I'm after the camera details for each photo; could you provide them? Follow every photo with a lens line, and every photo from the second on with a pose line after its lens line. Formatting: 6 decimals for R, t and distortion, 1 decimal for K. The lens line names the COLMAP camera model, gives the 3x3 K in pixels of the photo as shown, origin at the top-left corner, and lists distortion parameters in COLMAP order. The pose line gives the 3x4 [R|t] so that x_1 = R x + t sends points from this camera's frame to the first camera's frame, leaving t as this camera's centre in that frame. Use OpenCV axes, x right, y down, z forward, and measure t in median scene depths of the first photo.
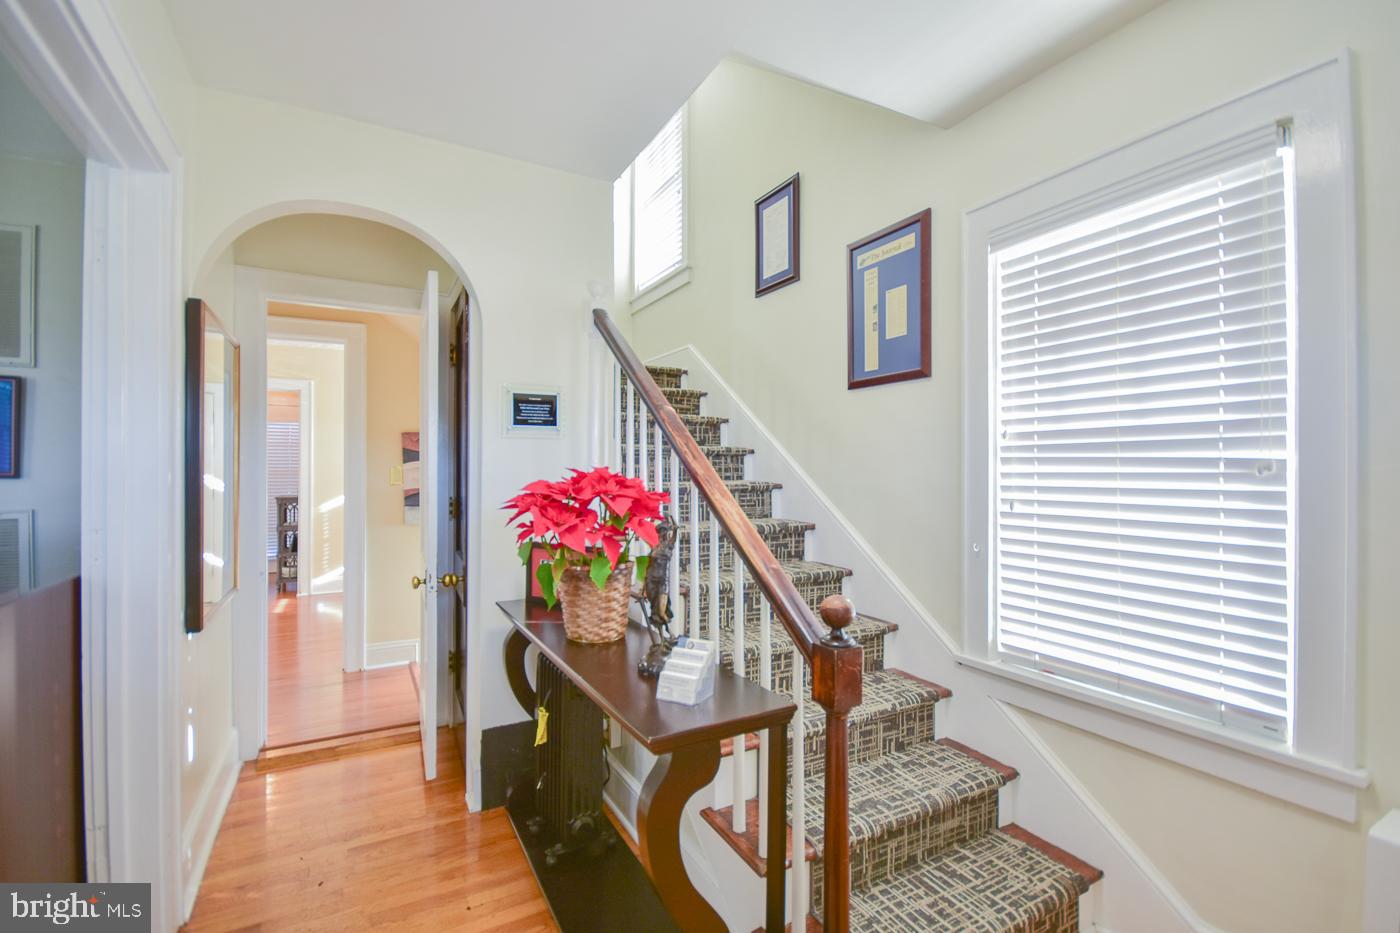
lens RADIAL K [[618.8, 0, 700.0], [0, 618.8, 466.5], [0, 0, 1]] dist [-0.000731, -0.000155]
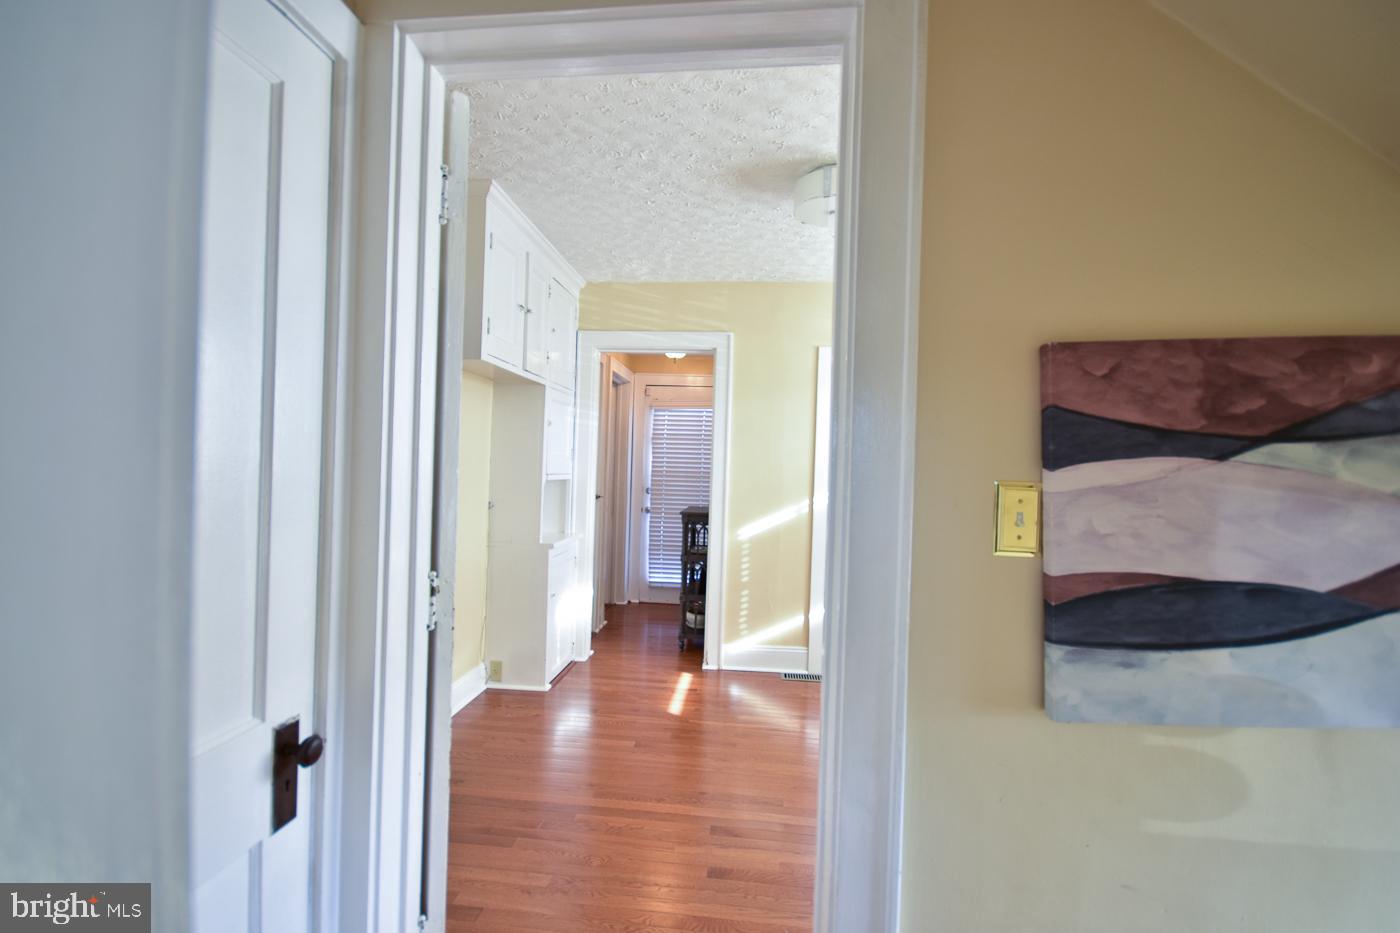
lens RADIAL K [[618.8, 0, 700.0], [0, 618.8, 466.5], [0, 0, 1]] dist [-0.000731, -0.000155]
pose [[0.831095, 0.028125, -0.555418, -0.285451], [-0.032101, 0.999481, 0.002578, -0.002142], [0.555203, 0.015687, 0.831567, 0.433952]]
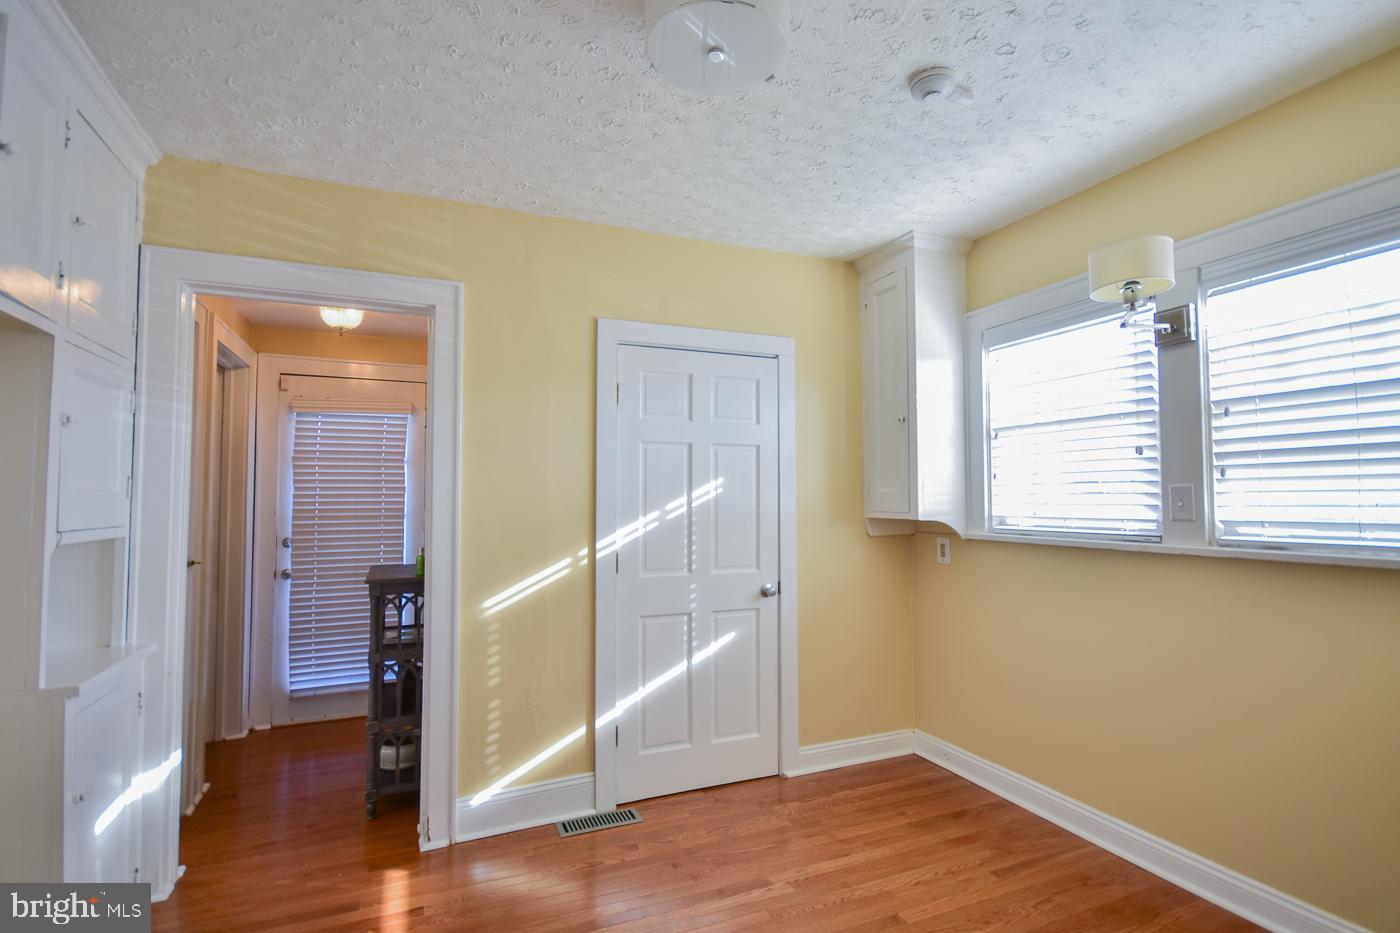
lens RADIAL K [[667.9, 0, 700.0], [0, 667.9, 466.5], [0, 0, 1]] dist [0.023823, -0.015703]
pose [[0.996190, -0.006949, -0.086933, -0.423929], [0.003117, 0.999021, -0.044133, -0.003070], [0.087154, 0.043694, 0.995236, 0.568178]]
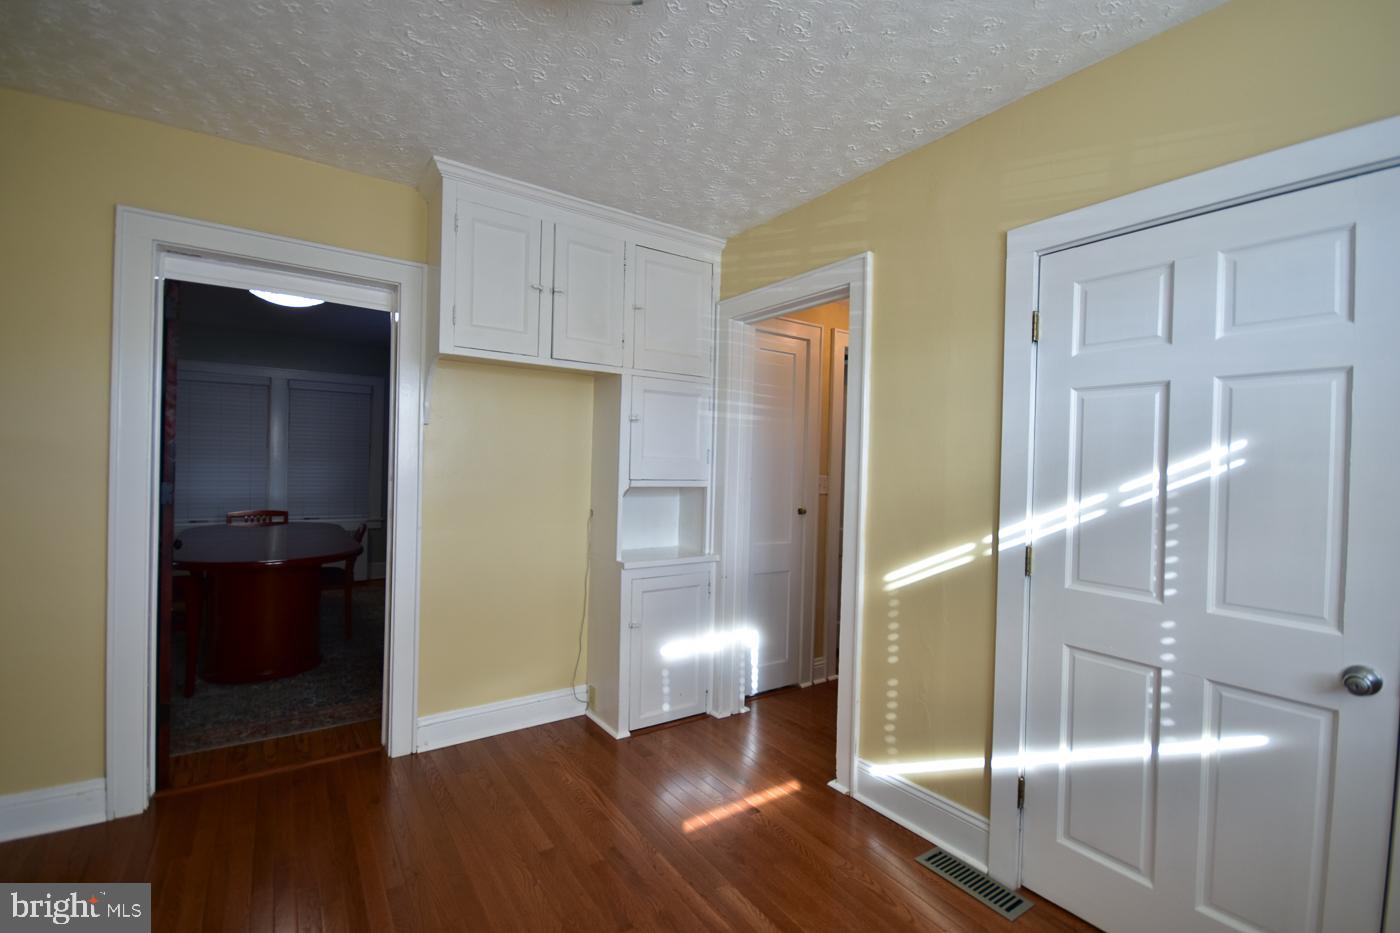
lens RADIAL K [[627.3, 0, 700.0], [0, 627.3, 464.2], [0, 0, 1]] dist [-0.000310, -0.000078]
pose [[0.110155, 0.003294, -0.993909, -0.234118], [-0.019546, 0.999808, 0.001147, -0.002813], [0.993722, 0.019301, 0.110198, 0.815995]]
